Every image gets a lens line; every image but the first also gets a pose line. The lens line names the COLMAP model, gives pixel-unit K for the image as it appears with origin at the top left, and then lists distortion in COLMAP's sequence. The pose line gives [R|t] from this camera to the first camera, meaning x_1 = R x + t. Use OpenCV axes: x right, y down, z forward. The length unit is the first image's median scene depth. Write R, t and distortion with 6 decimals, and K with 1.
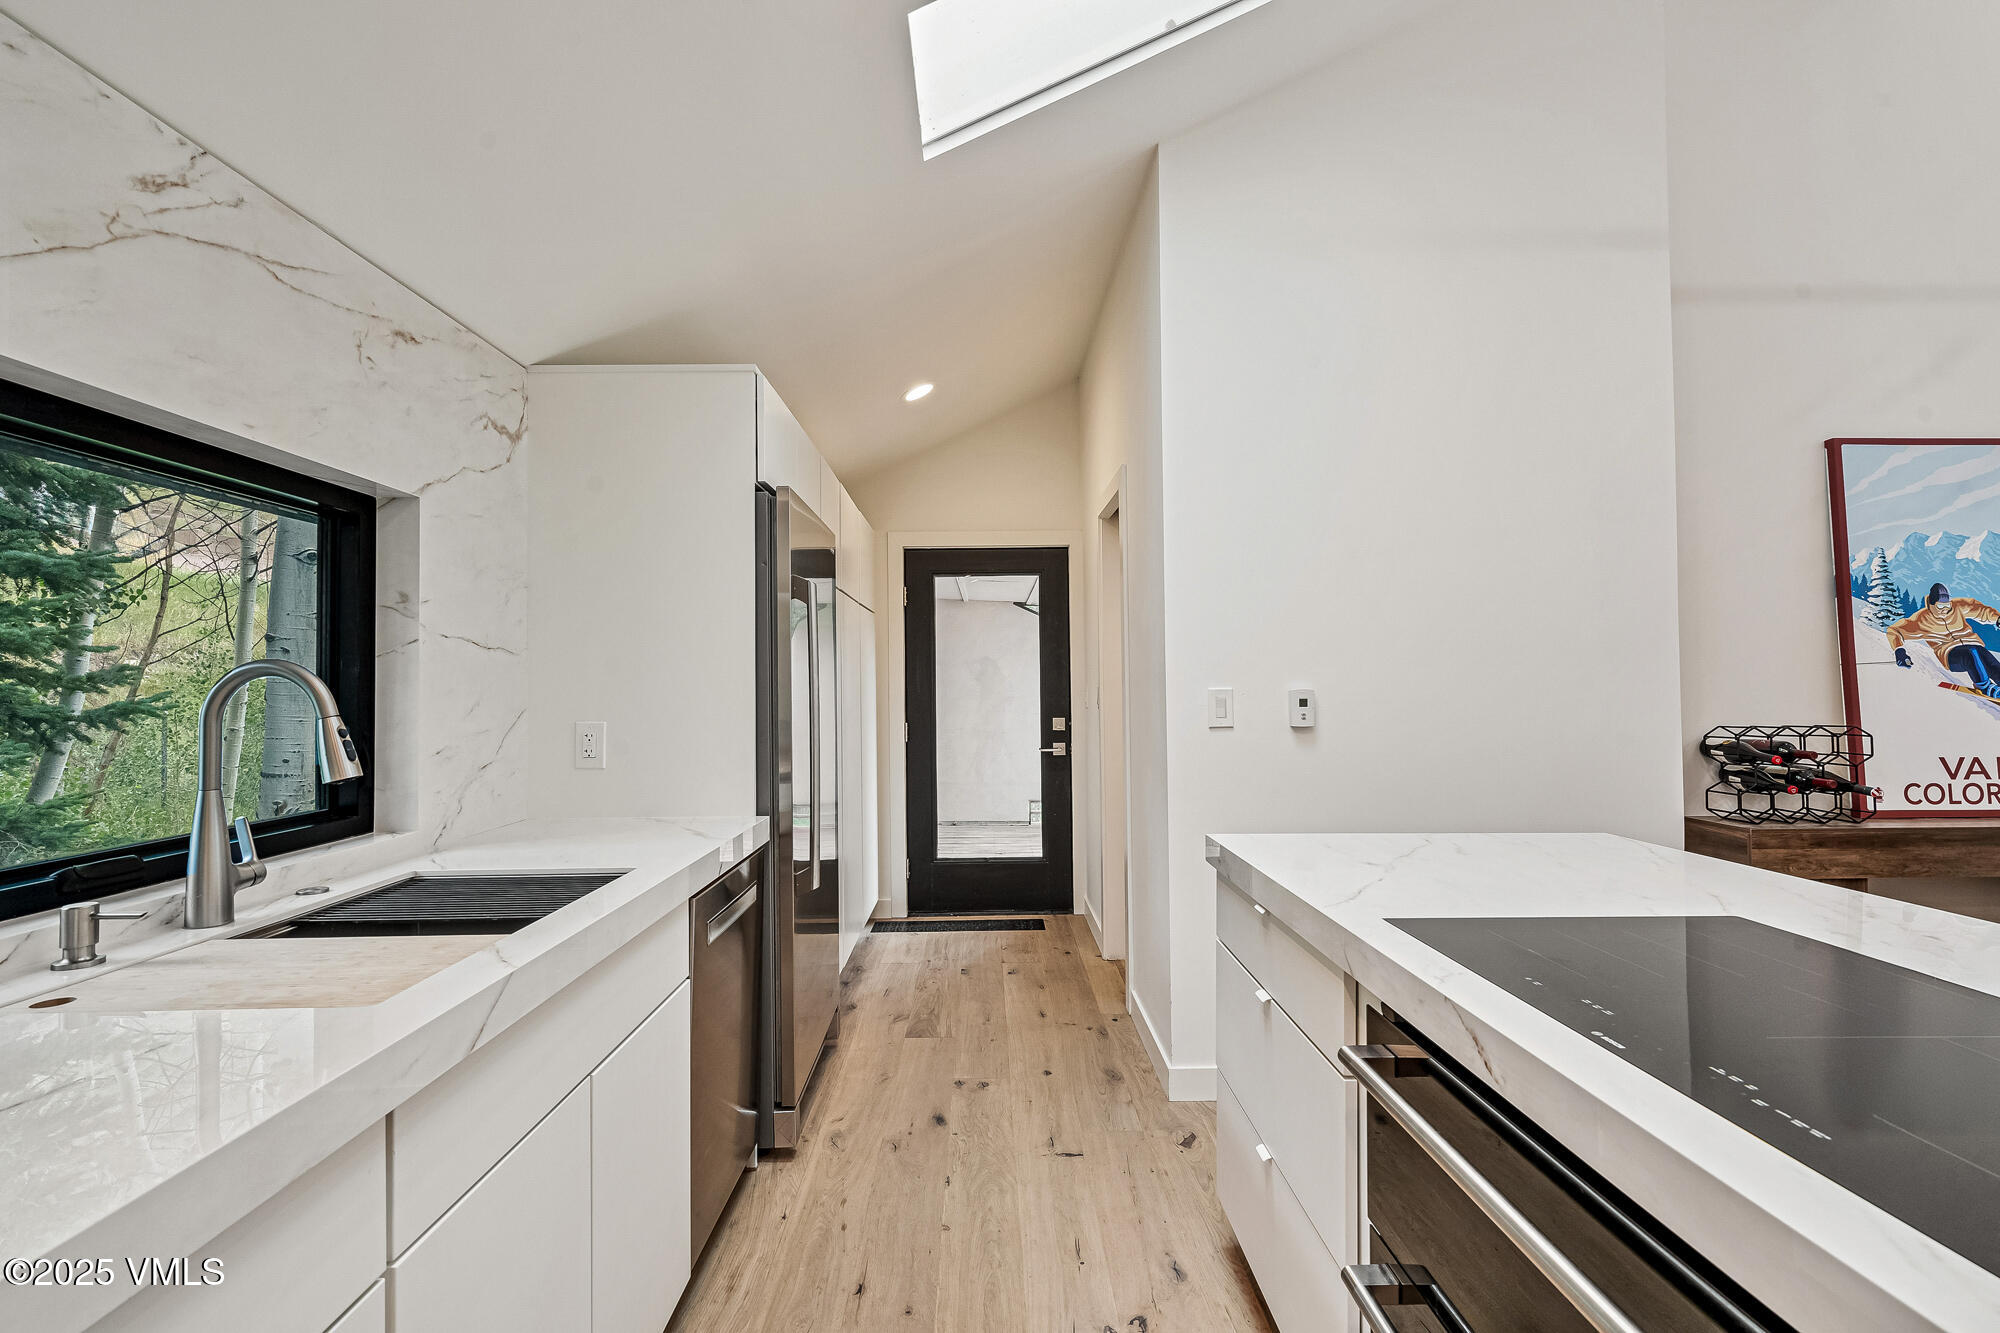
lens RADIAL K [[907.7, 0, 1002.9], [0, 907.7, 668.1], [0, 0, 1]] dist [0.001467, 0.000879]
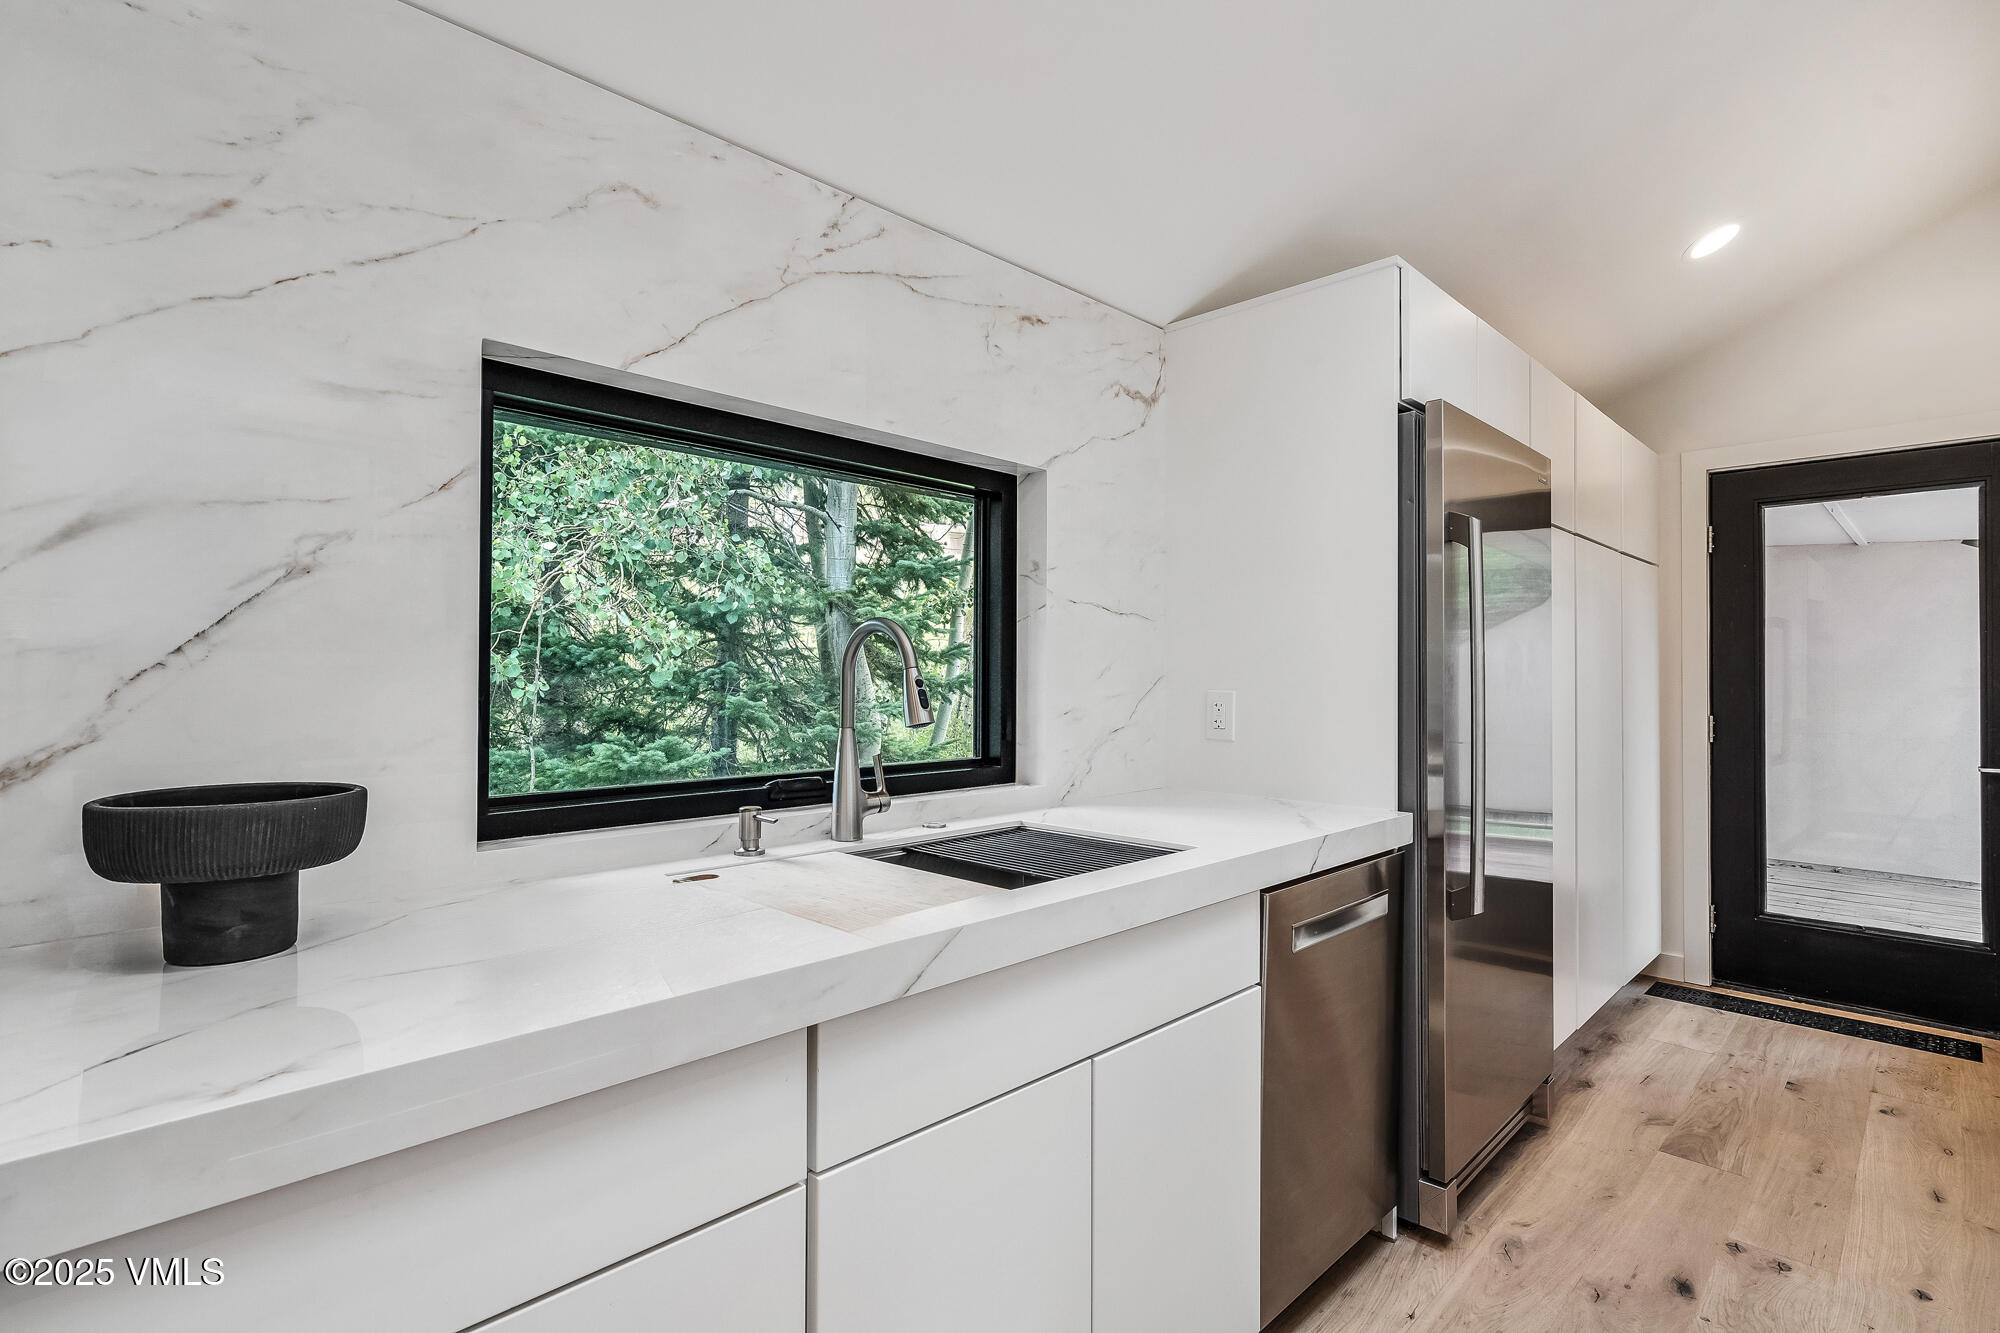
lens RADIAL K [[961.8, 0, 994.6], [0, 961.8, 664.9], [0, 0, 1]] dist [0.000668, 0.001320]
pose [[0.696168, 0.007064, -0.717844, 0.094595], [0.002630, 0.999920, 0.012390, 0.019351], [0.717874, -0.010513, 0.696093, 0.137959]]
